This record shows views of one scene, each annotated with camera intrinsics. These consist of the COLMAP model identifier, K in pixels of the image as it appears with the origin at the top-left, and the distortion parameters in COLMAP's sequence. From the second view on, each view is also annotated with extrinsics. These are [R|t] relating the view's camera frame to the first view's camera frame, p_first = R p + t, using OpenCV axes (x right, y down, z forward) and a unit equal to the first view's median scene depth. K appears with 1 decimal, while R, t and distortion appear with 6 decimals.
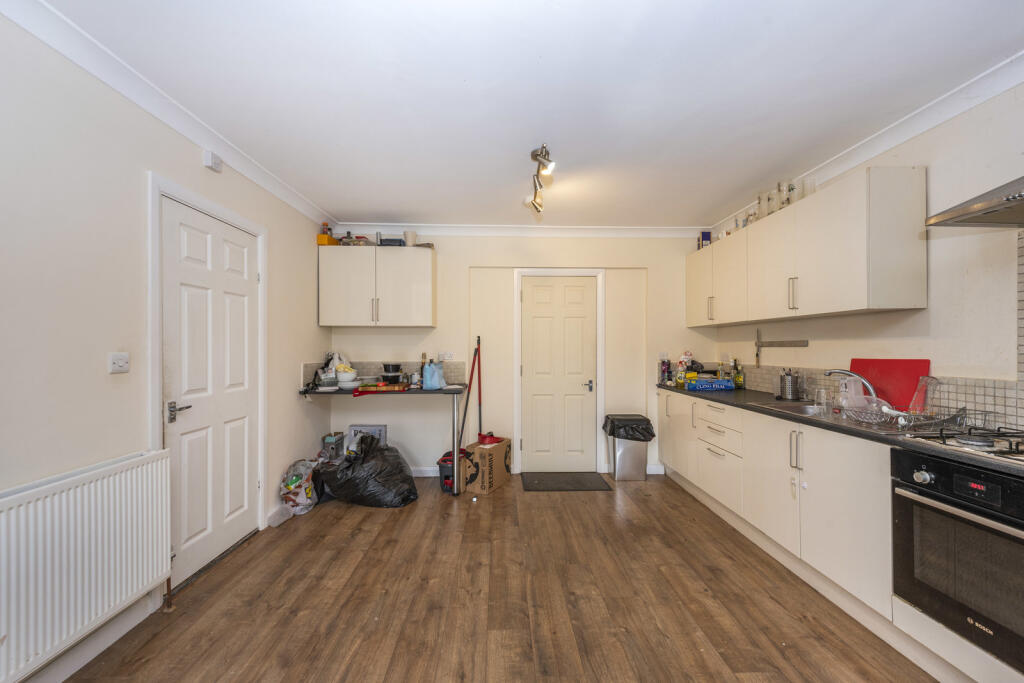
lens RADIAL K [[404.6, 0, 513.7], [0, 404.6, 346.0], [0, 0, 1]] dist [0.016652, -0.000042]
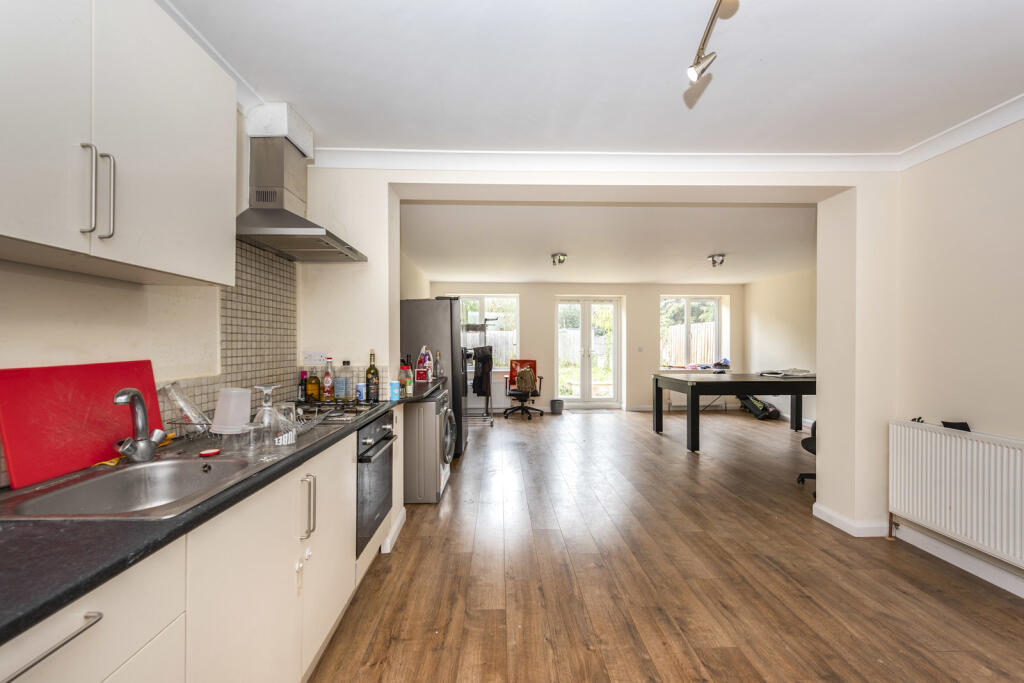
lens RADIAL K [[404.6, 0, 513.7], [0, 404.6, 346.0], [0, 0, 1]] dist [0.016652, -0.000042]
pose [[-0.999998, 0.000161, 0.001729, 0.451513], [0.000160, 1.000000, -0.000402, 0.011323], [-0.001729, -0.000402, -0.999998, 1.963762]]
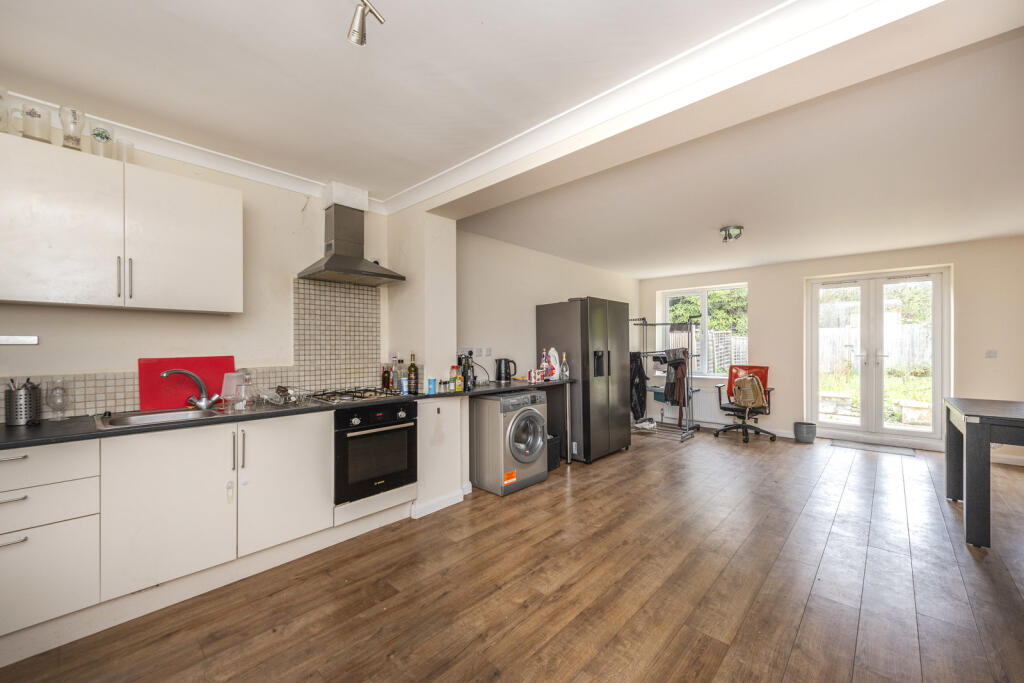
lens RADIAL K [[404.6, 0, 513.7], [0, 404.6, 346.0], [0, 0, 1]] dist [0.016652, -0.000042]
pose [[-0.704230, 0.002485, 0.709967, -0.579578], [-0.000547, 0.999992, -0.004042, 0.008726], [-0.709971, -0.003235, -0.704223, 1.478059]]
